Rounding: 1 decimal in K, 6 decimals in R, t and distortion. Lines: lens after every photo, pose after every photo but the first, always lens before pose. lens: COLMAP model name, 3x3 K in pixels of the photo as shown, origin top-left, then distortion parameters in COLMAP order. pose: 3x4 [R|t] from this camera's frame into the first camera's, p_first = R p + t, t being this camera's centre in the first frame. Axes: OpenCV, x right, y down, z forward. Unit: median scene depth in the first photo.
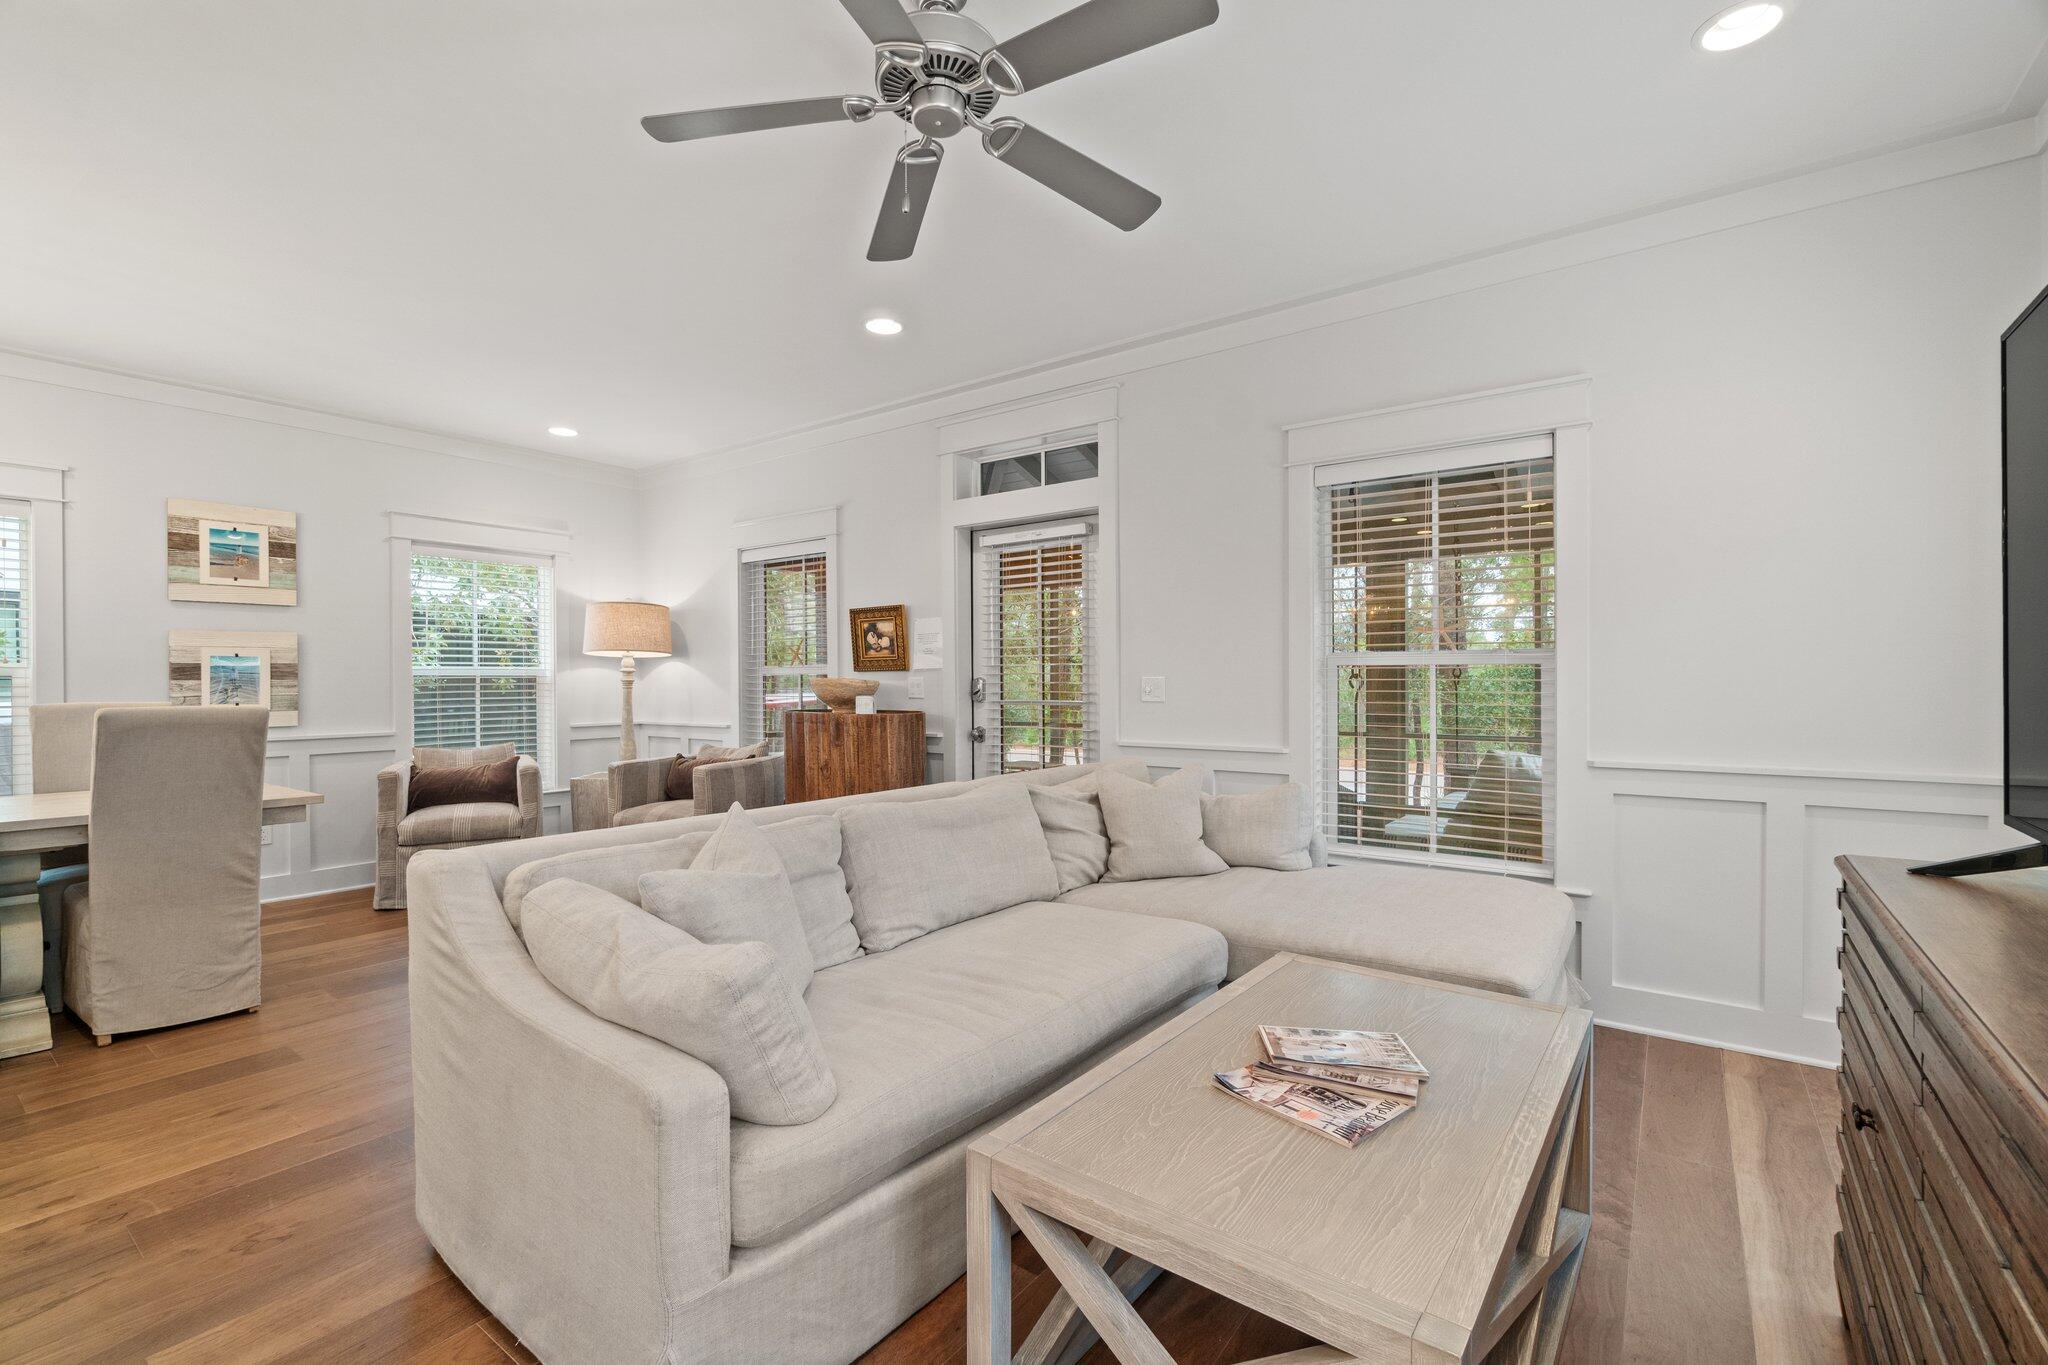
lens RADIAL K [[886.3, 0, 1024.4], [0, 886.3, 681.9], [0, 0, 1]] dist [-0.002819, 0.000184]
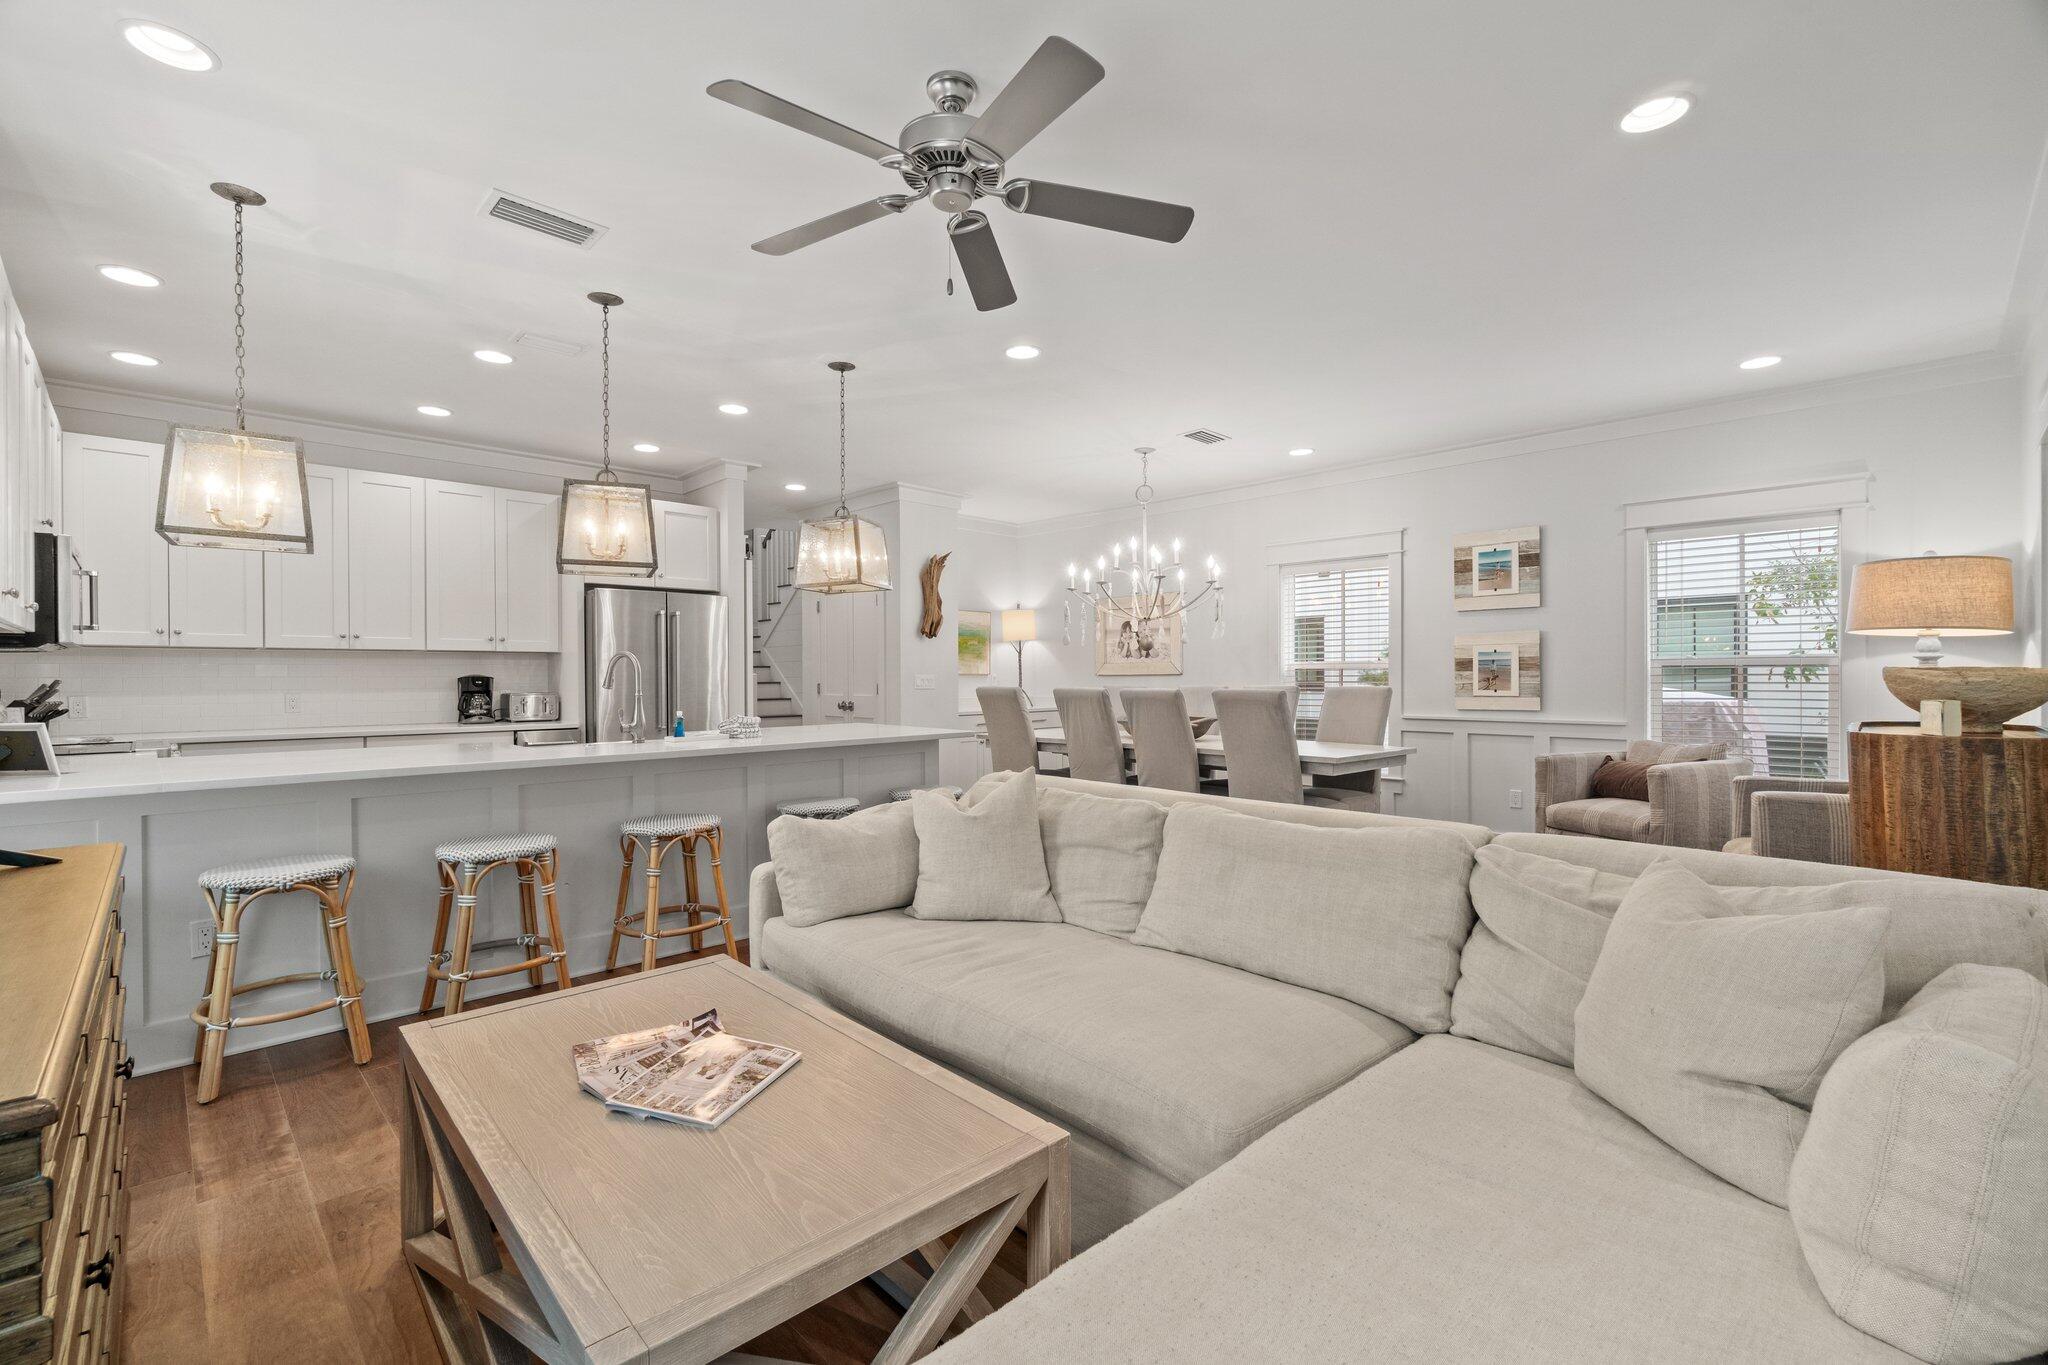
lens RADIAL K [[886.3, 0, 1019.5], [0, 886.3, 669.9], [0, 0, 1]] dist [-0.002819, 0.000184]
pose [[-0.155130, -0.001317, -0.987893, 0.431457], [0.000803, 0.999999, -0.001459, -0.002222], [0.987894, -0.001020, -0.155129, 0.519771]]
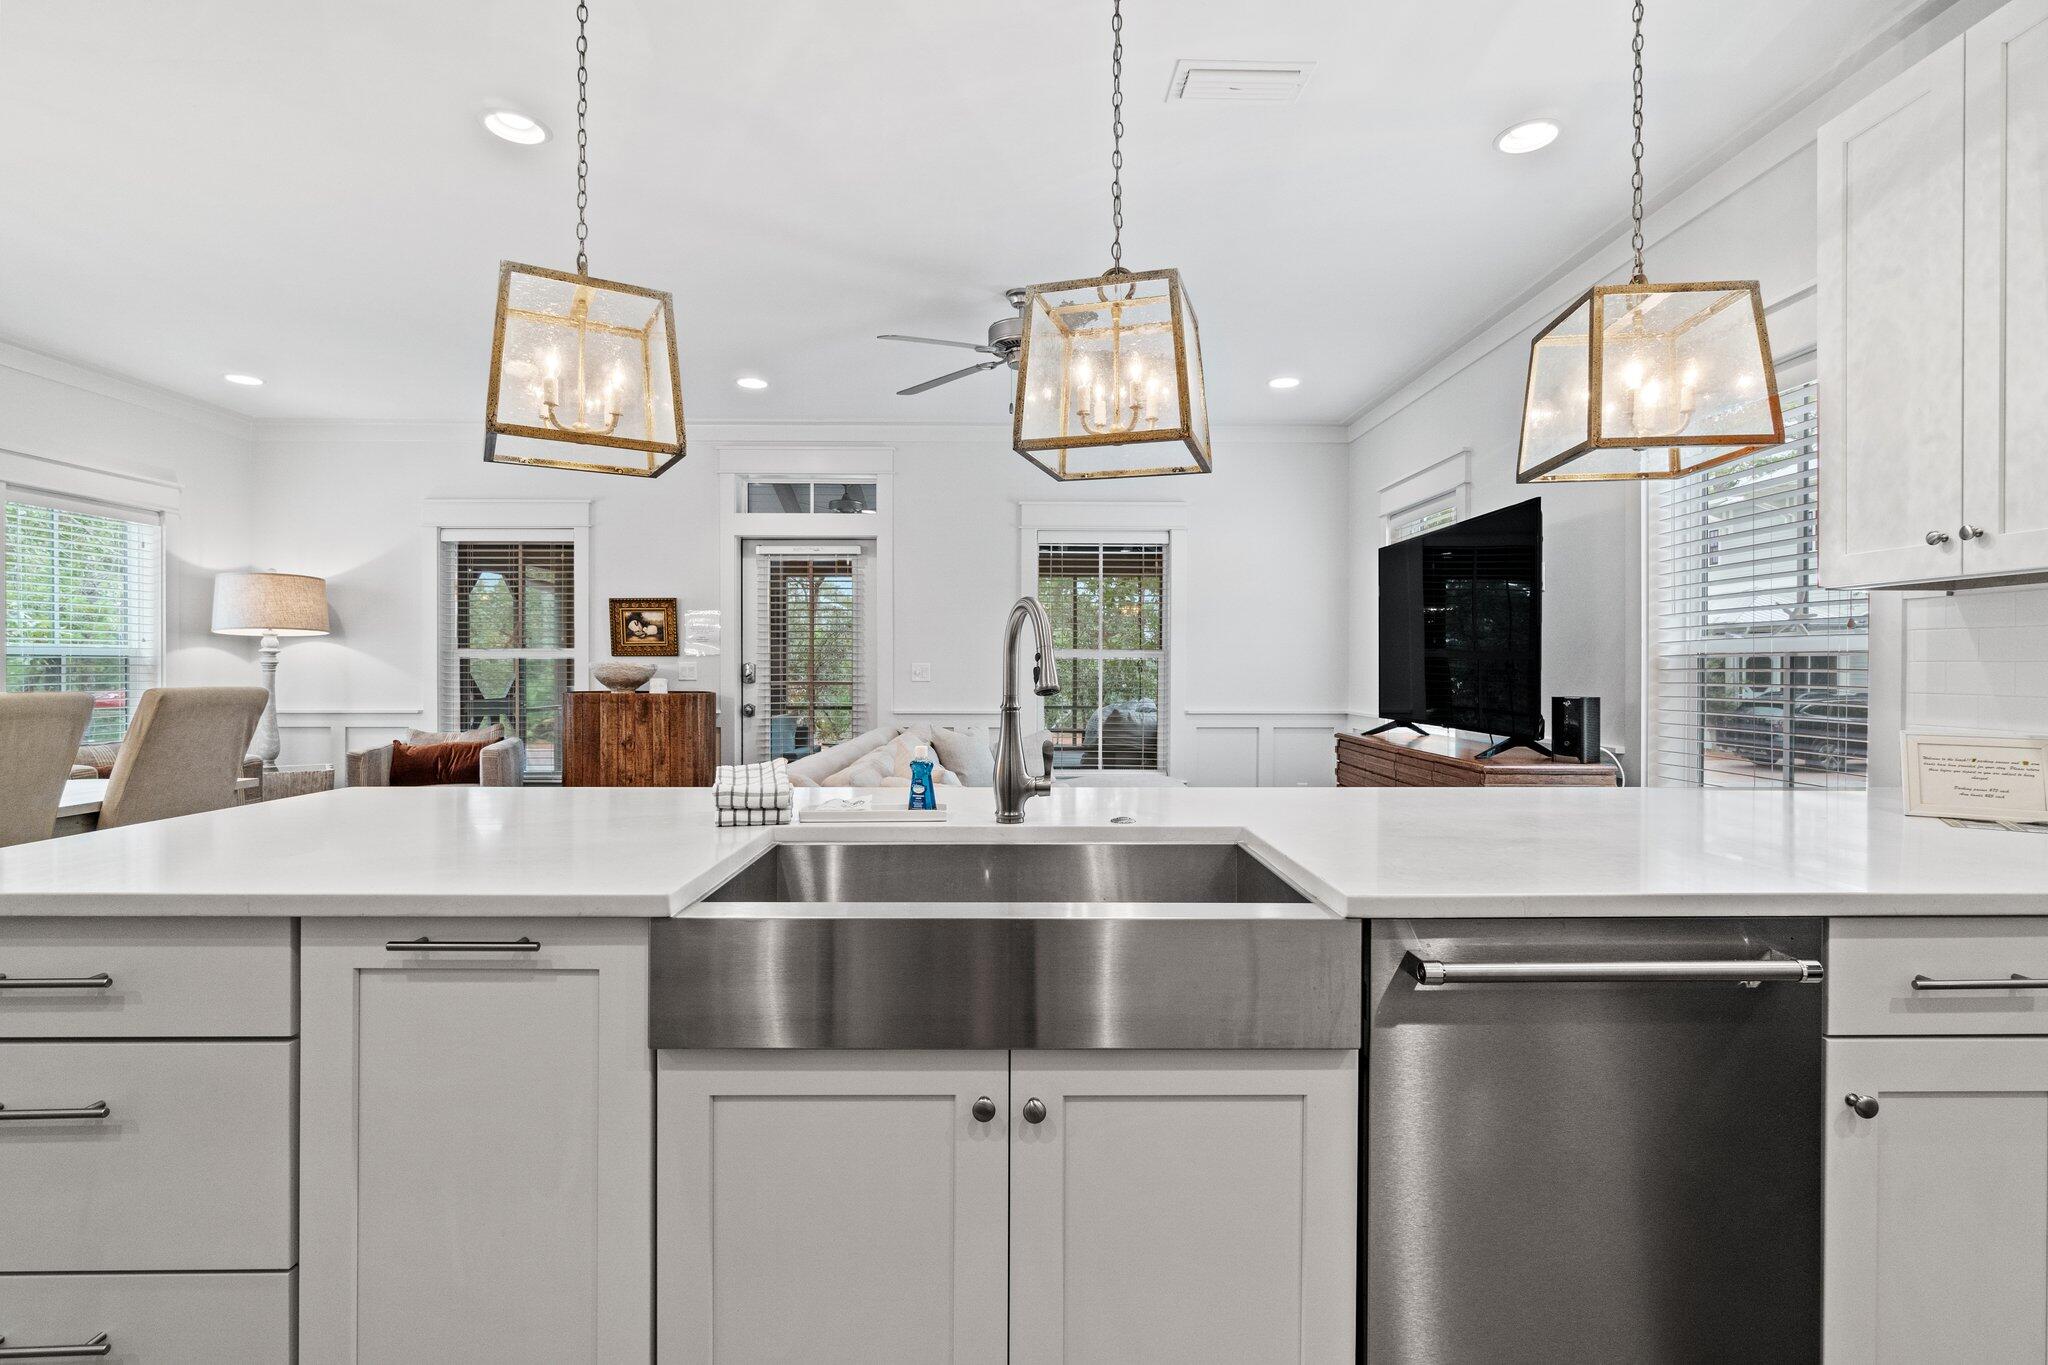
lens RADIAL K [[948.8, 0, 1021.2], [0, 948.8, 666.5], [0, 0, 1]] dist [-0.015164, -0.000546]
pose [[0.800761, 0.004923, 0.598964, -0.521652], [-0.004189, 0.999988, -0.002619, 0.002204], [-0.598970, -0.000412, 0.800772, -0.240650]]
